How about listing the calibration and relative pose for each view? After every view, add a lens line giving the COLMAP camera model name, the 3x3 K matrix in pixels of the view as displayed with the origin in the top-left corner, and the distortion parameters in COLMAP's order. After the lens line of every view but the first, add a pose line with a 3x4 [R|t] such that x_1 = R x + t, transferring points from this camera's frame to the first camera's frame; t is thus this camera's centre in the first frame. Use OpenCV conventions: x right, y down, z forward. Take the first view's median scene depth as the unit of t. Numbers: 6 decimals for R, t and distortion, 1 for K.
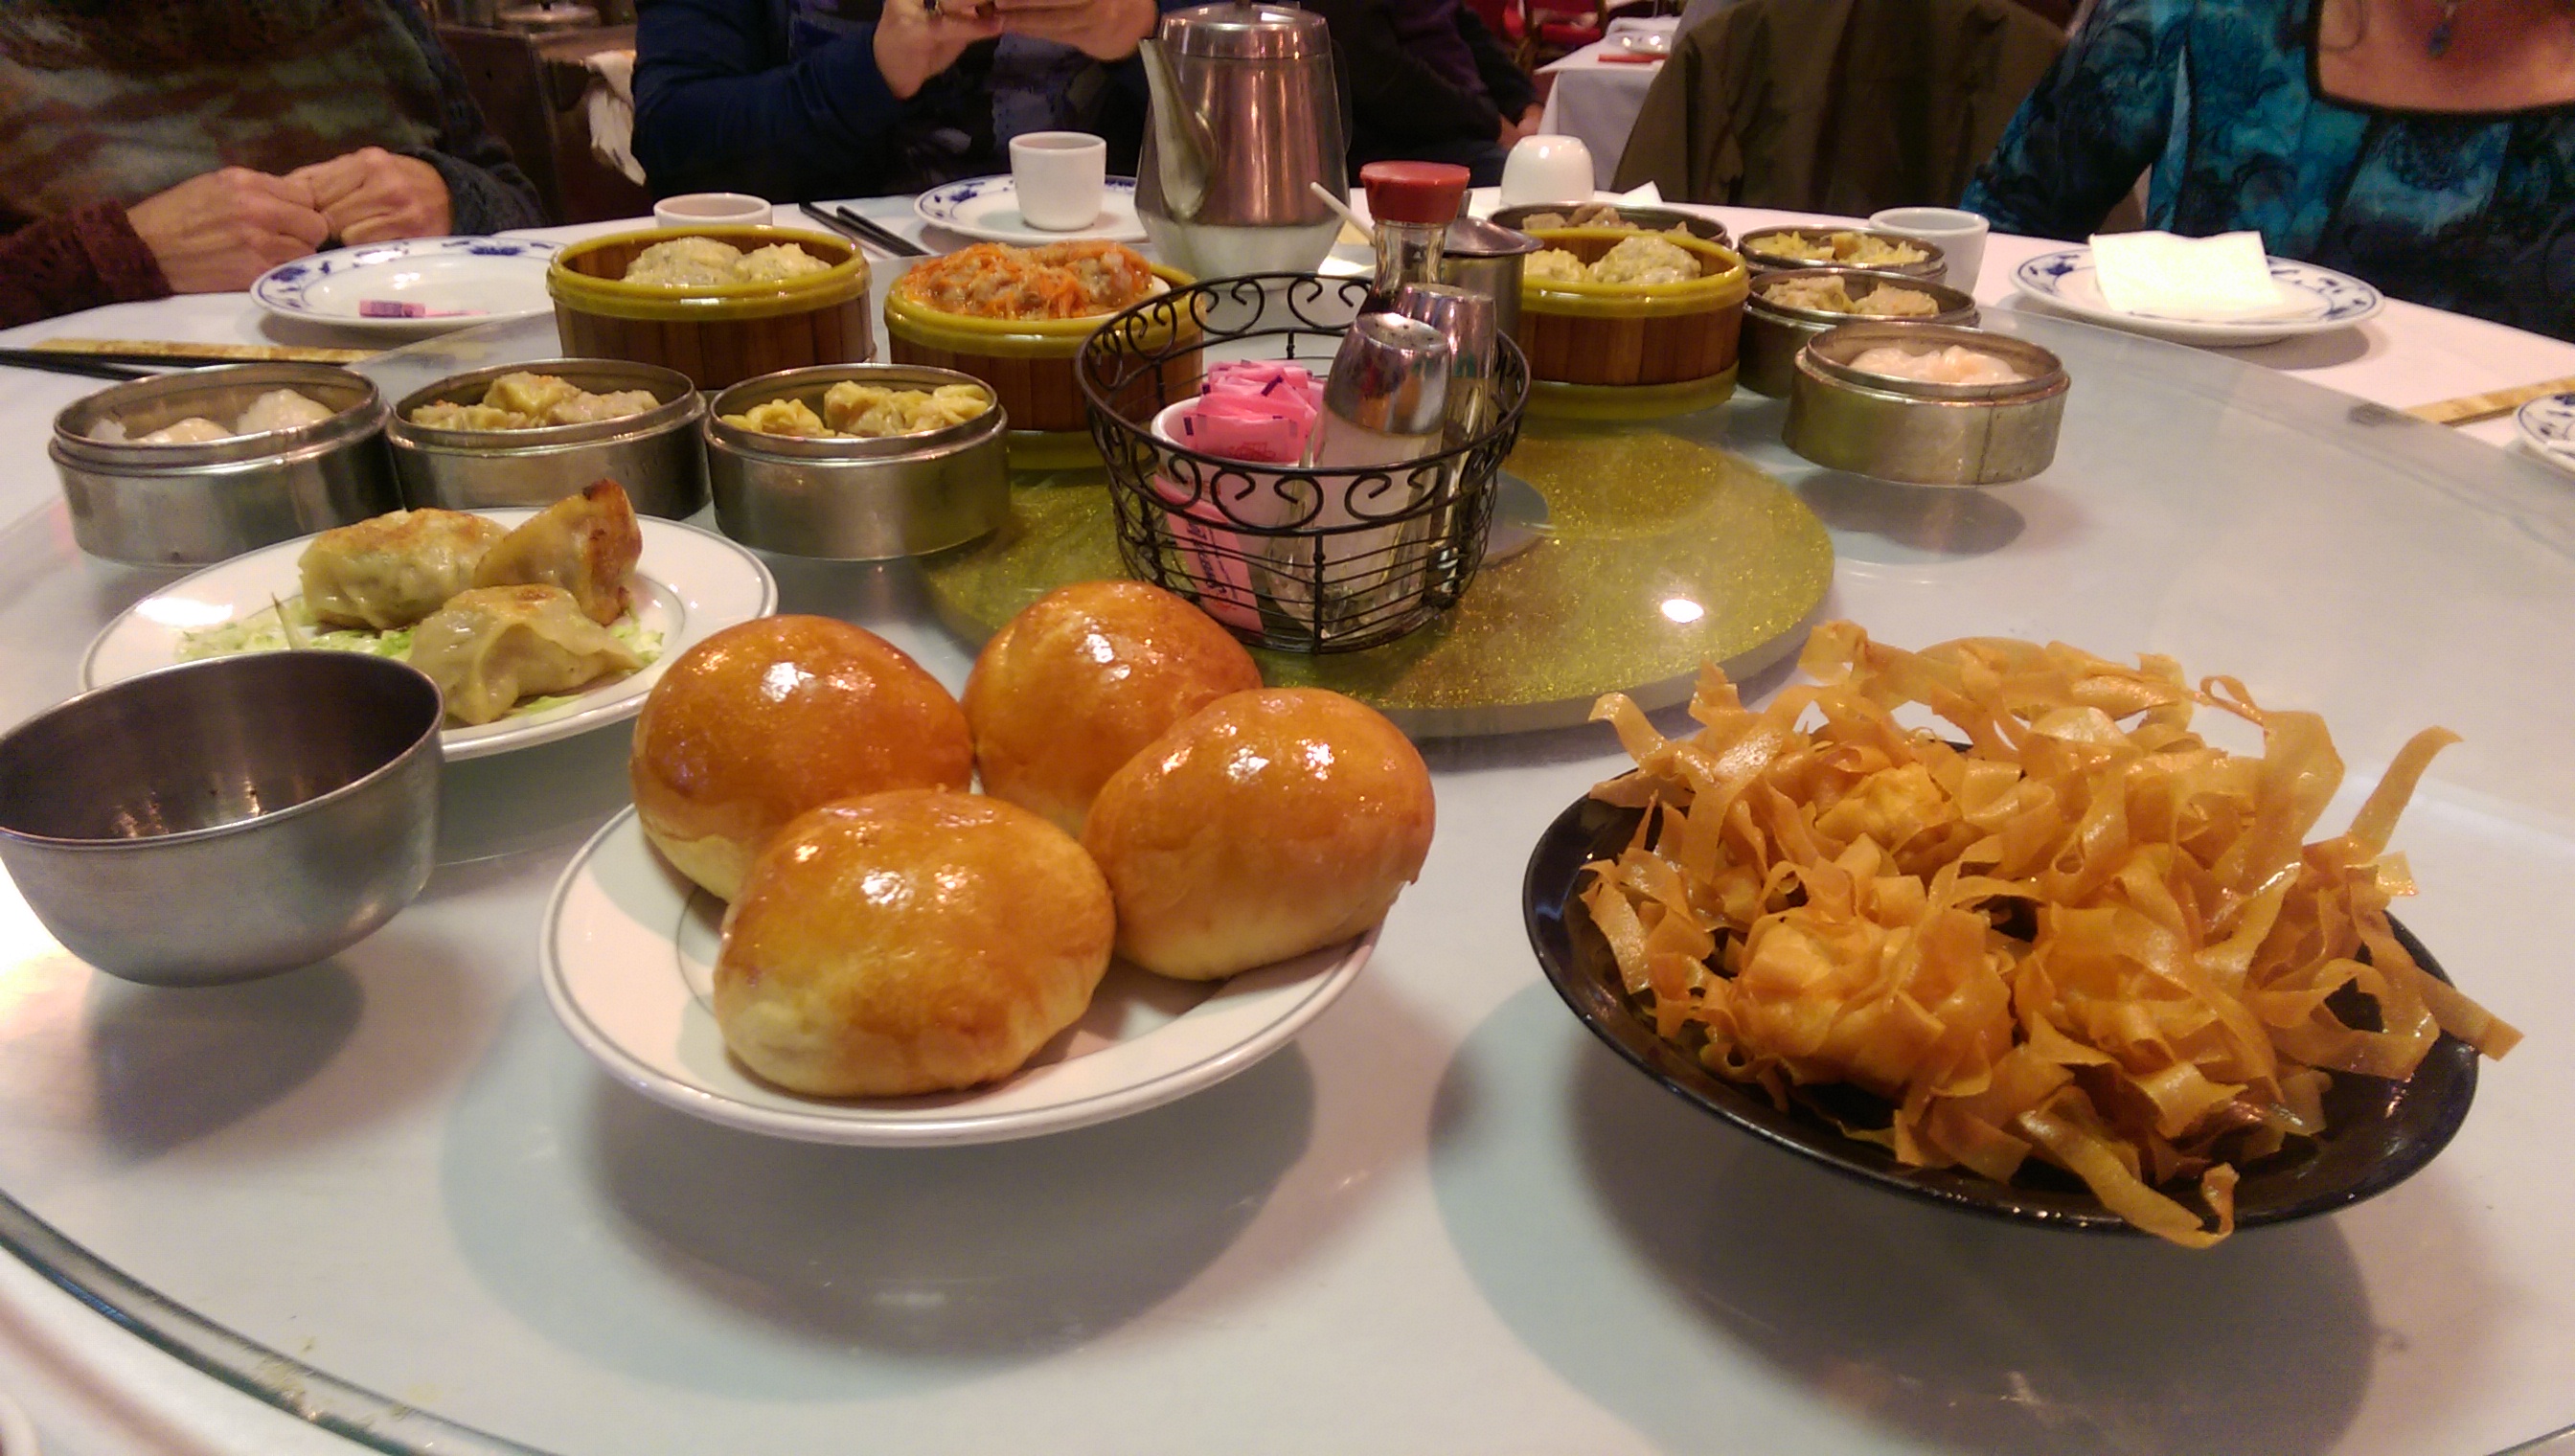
lens RADIAL K [[1853.6, 0, 1287.5], [0, 1853.6, 728.0], [0, 0, 1]] dist [0.095939, -0.164629]
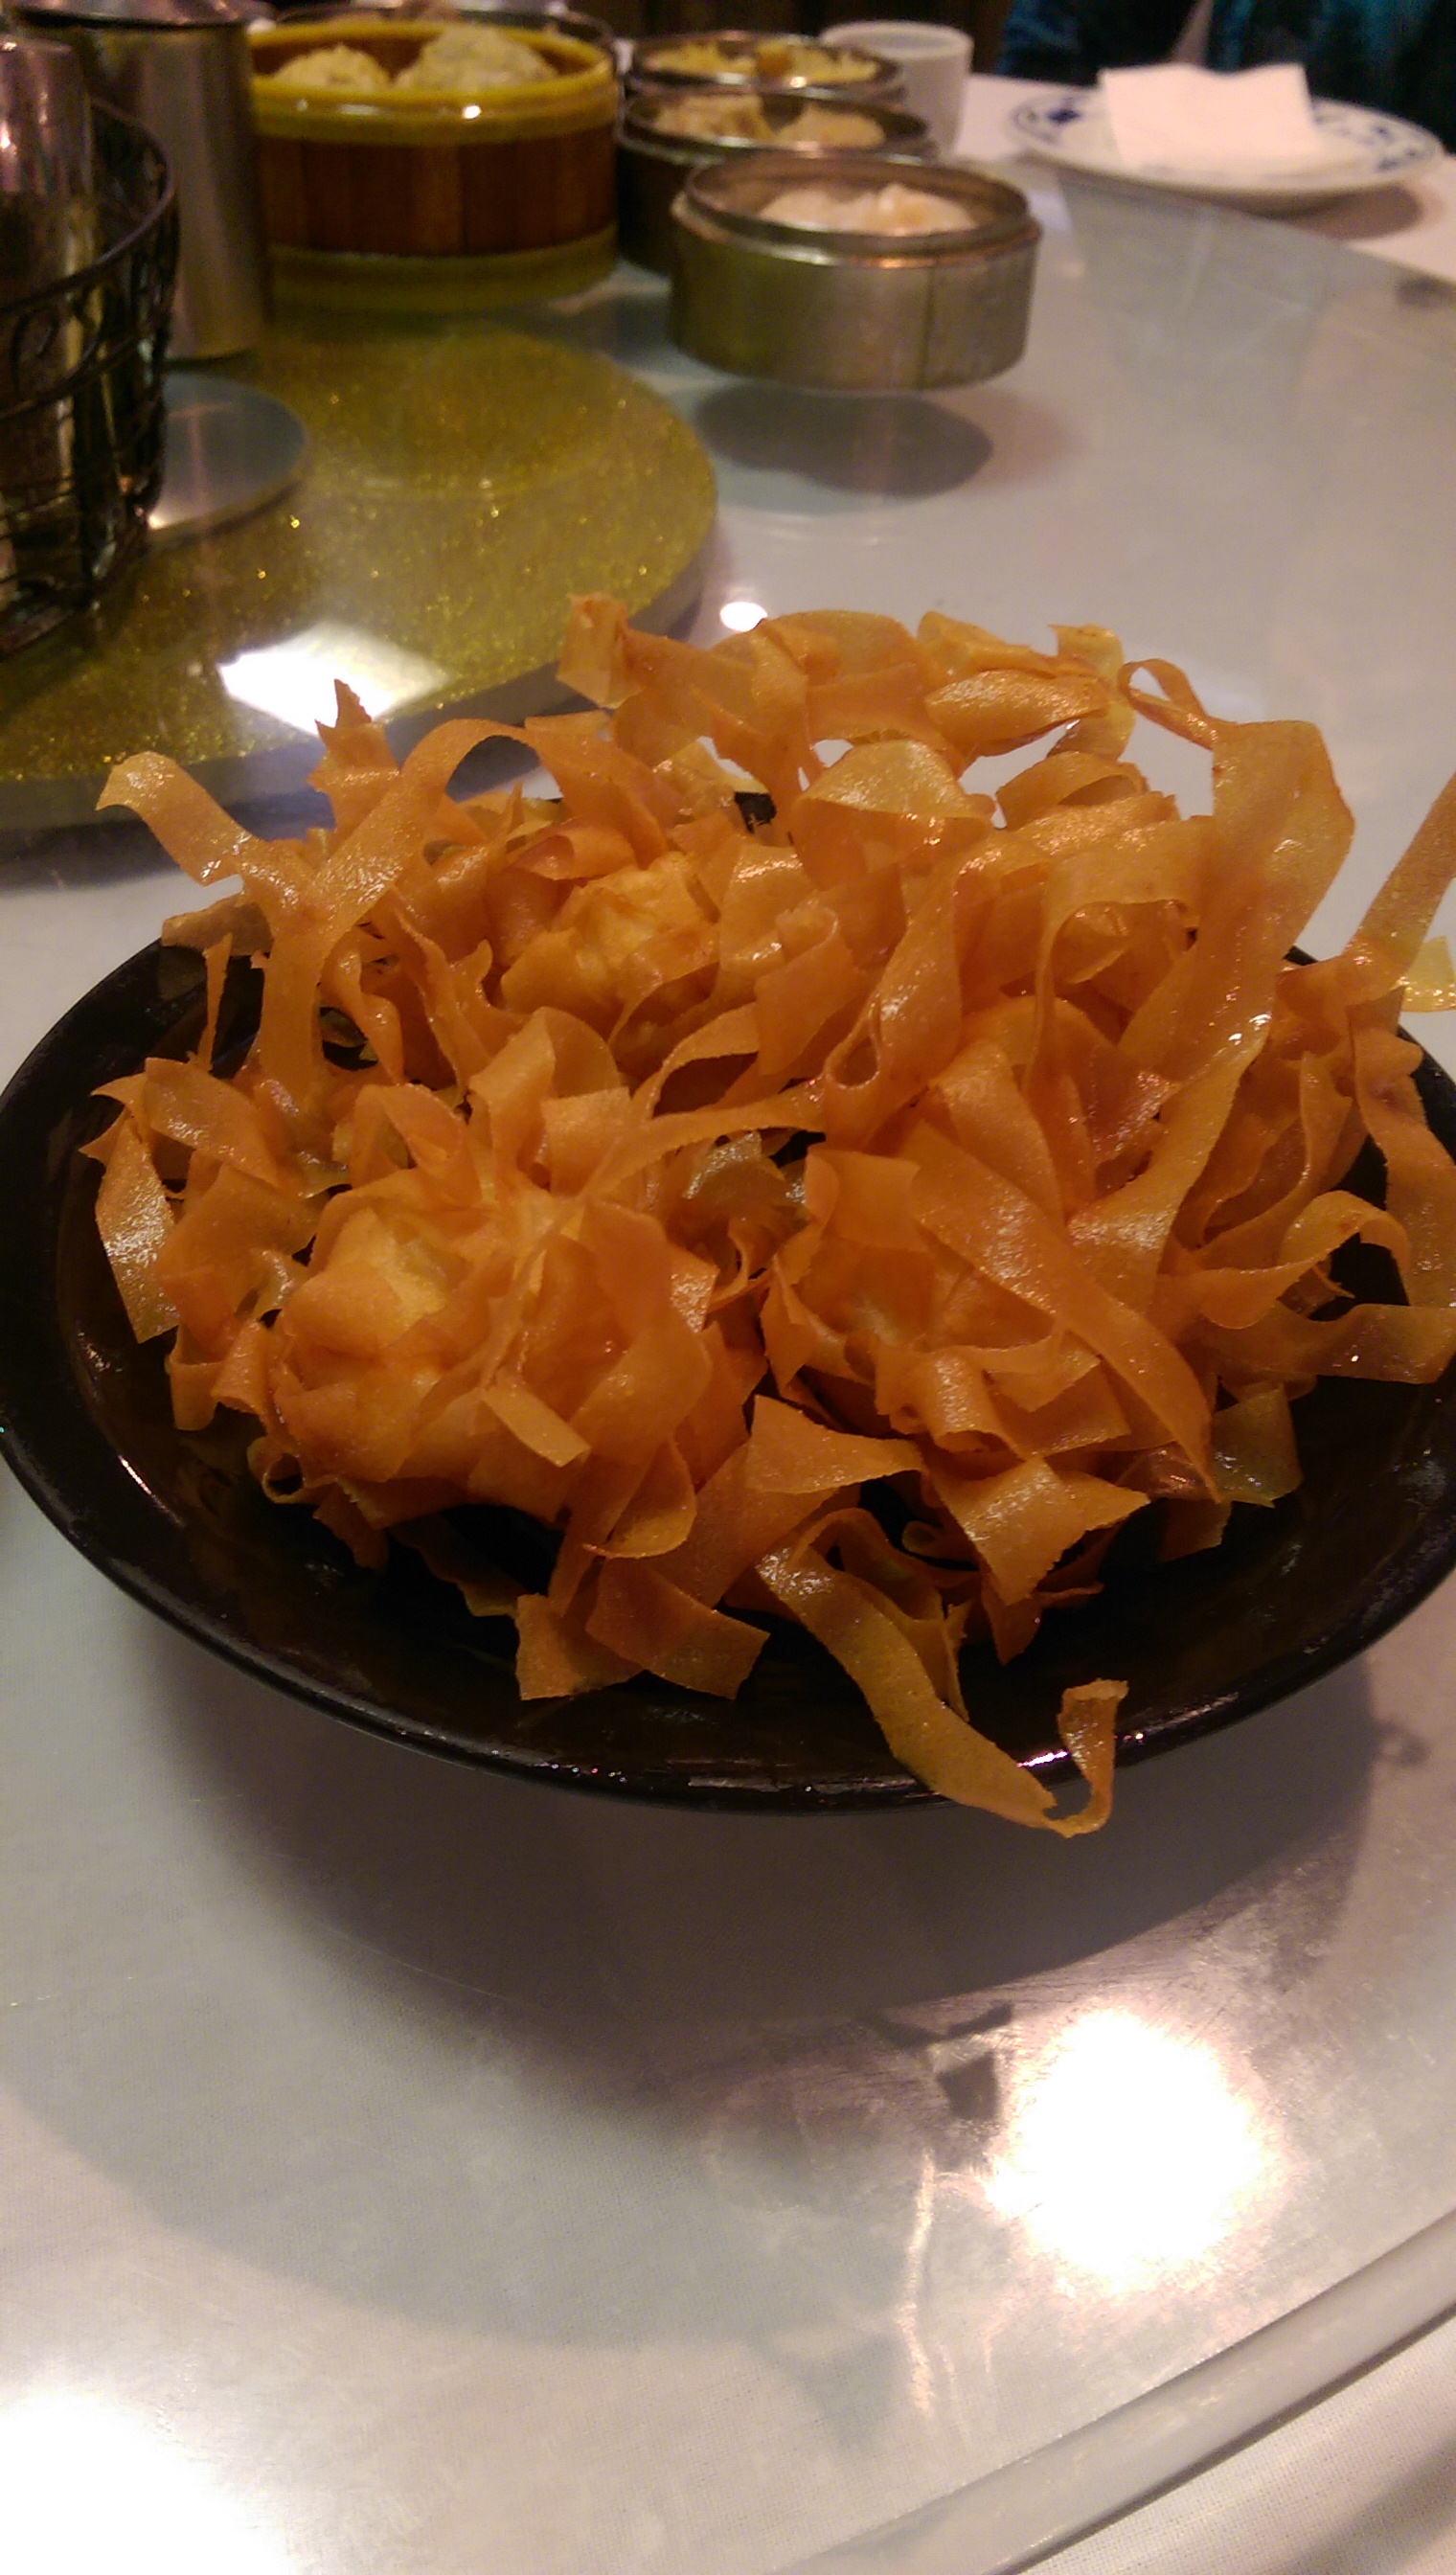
lens RADIAL K [[1853.6, 0, 728.0], [0, 1853.6, 1287.5], [0, 0, 1]] dist [0.095939, -0.164629]
pose [[0.980306, -0.113898, 0.161332, 0.256737], [0.064868, 0.957311, 0.281687, -0.014141], [-0.186529, -0.265674, 0.945846, 0.441215]]
